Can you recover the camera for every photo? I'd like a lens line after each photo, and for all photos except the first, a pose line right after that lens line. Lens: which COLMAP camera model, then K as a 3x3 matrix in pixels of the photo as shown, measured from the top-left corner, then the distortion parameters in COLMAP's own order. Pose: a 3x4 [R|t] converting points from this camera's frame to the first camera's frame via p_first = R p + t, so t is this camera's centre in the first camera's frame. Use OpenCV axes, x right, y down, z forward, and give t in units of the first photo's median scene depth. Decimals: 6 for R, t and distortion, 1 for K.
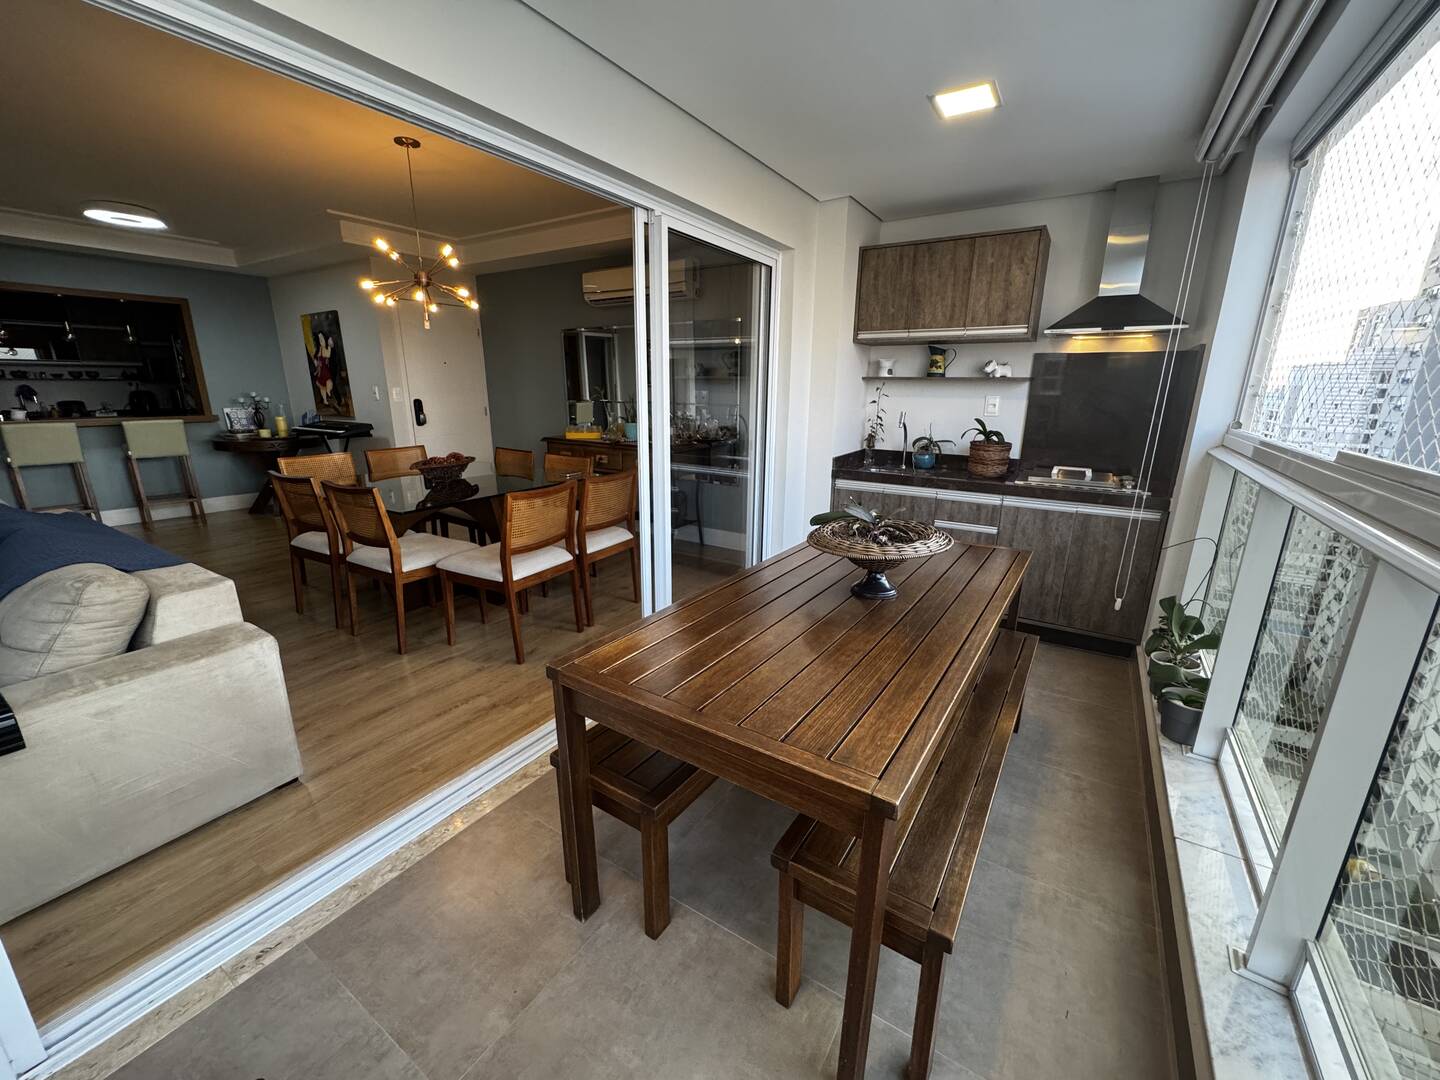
lens RADIAL K [[576.8, 0, 727.2], [0, 576.8, 542.6], [0, 0, 1]] dist [-0.004335, 0.000884]
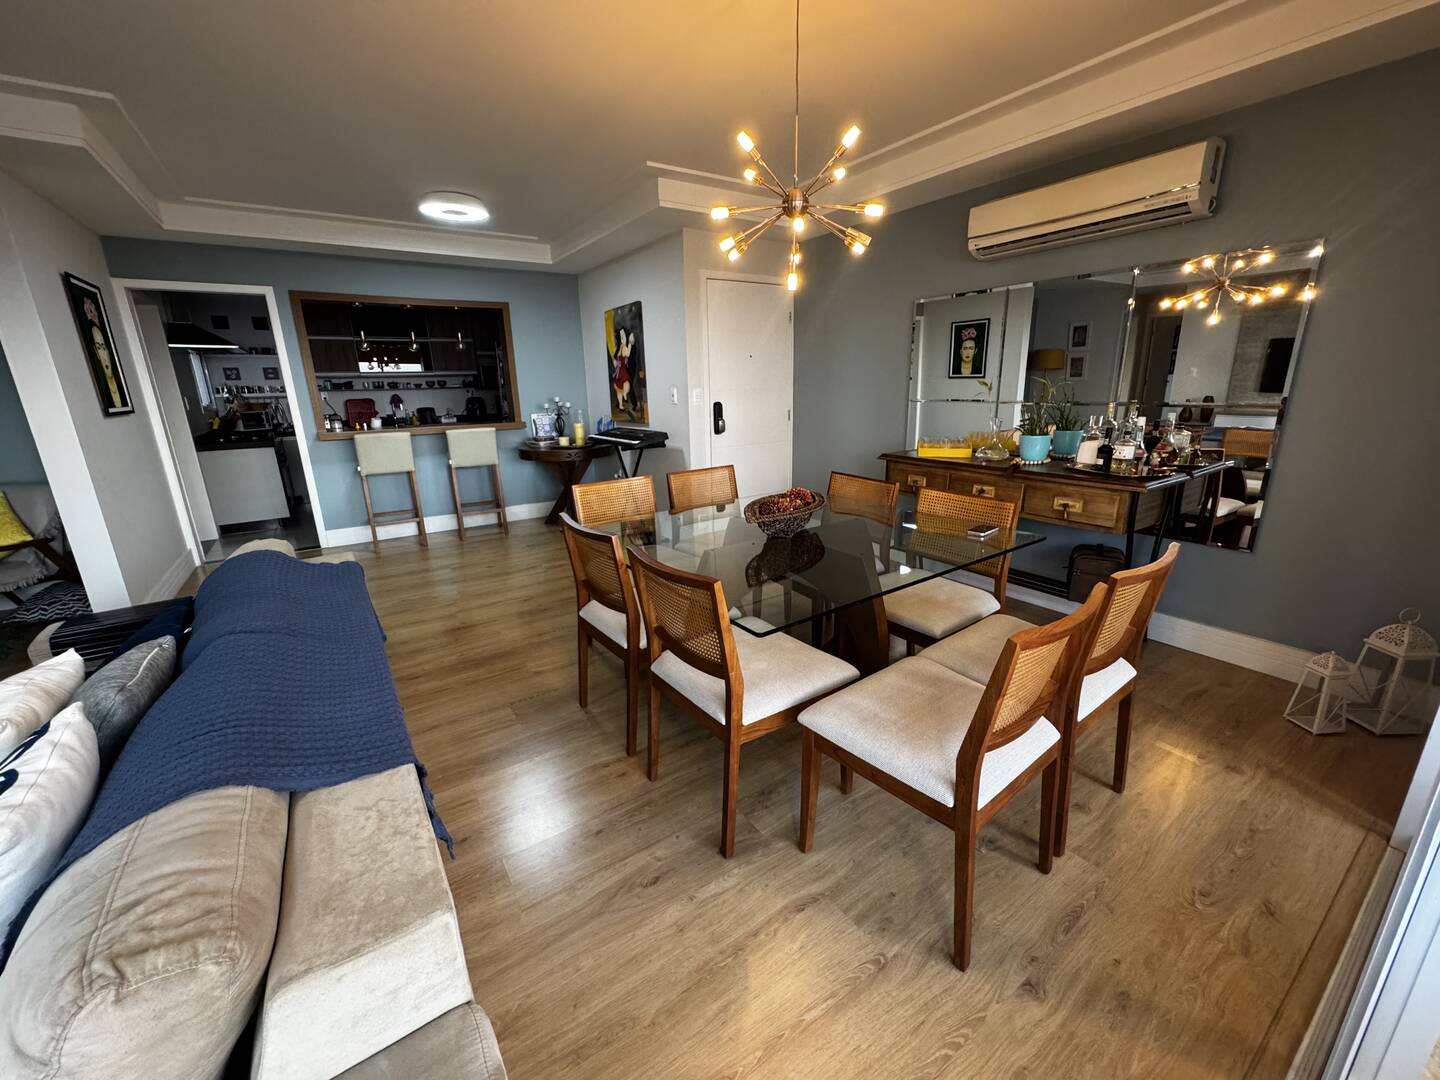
lens RADIAL K [[576.8, 0, 720.8], [0, 576.8, 542.5], [0, 0, 1]] dist [-0.004335, 0.000884]
pose [[0.916307, 0.078874, -0.392633, -0.193842], [-0.075783, 0.996850, 0.023395, -0.068507], [0.393241, 0.008318, 0.919398, 0.246193]]
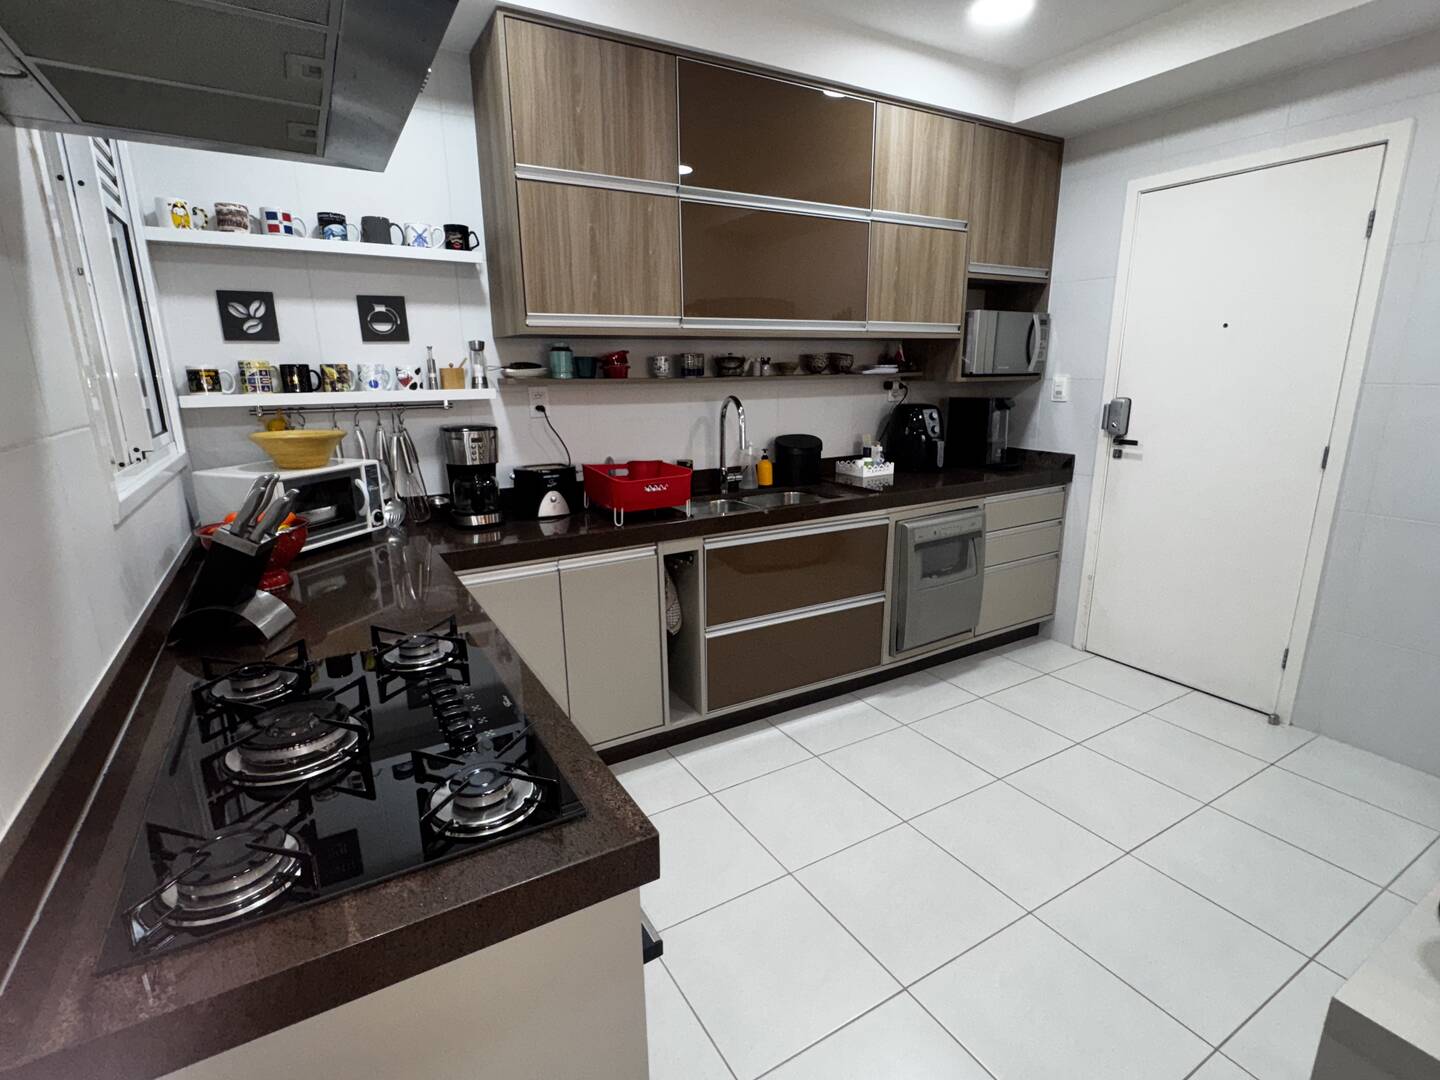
lens RADIAL K [[708.5, 0, 721.3], [0, 708.5, 539.6], [0, 0, 1]] dist [-0.001051, -0.000664]
pose [[0.889972, 0.090133, -0.447018, -1.233658], [-0.099418, 0.995042, 0.002698, -0.223273], [0.445045, 0.042041, 0.894521, 0.730168]]
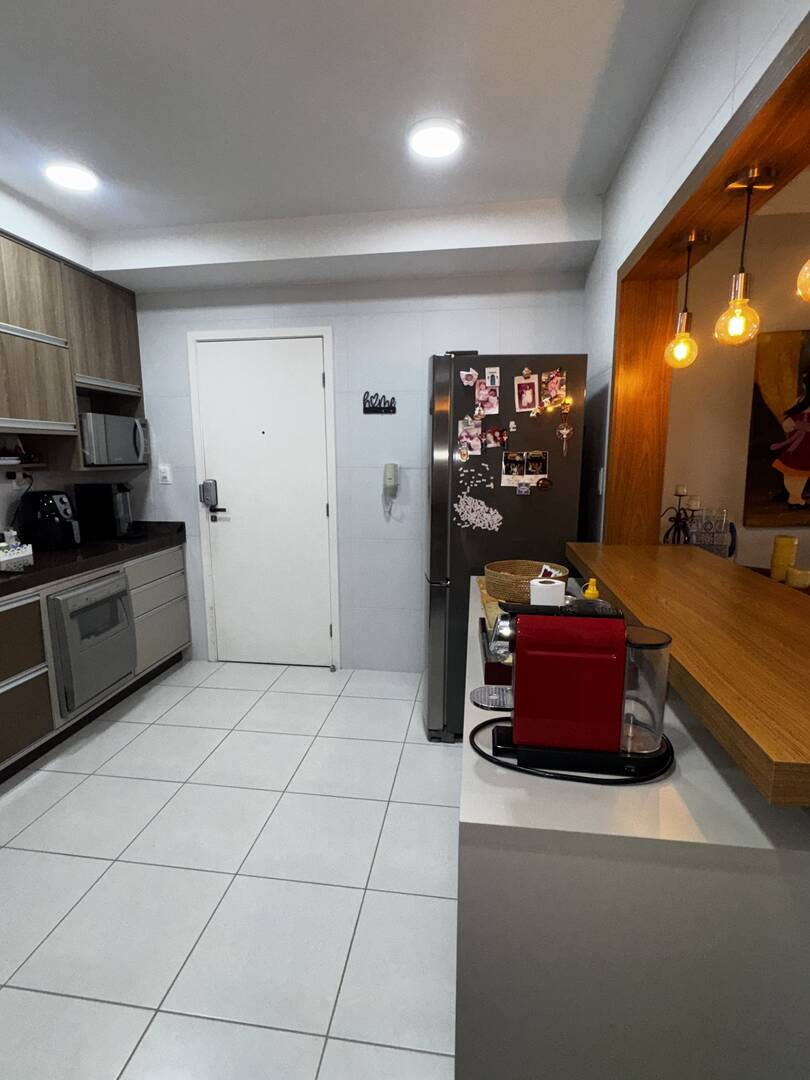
lens RADIAL K [[531.4, 0, 403.0], [0, 531.4, 539.2], [0, 0, 1]] dist [-0.001051, -0.000664]
pose [[0.912802, -0.080476, 0.400394, -1.257124], [0.121038, 0.989655, -0.077026, -0.225469], [-0.390053, 0.118772, 0.913100, 0.740983]]
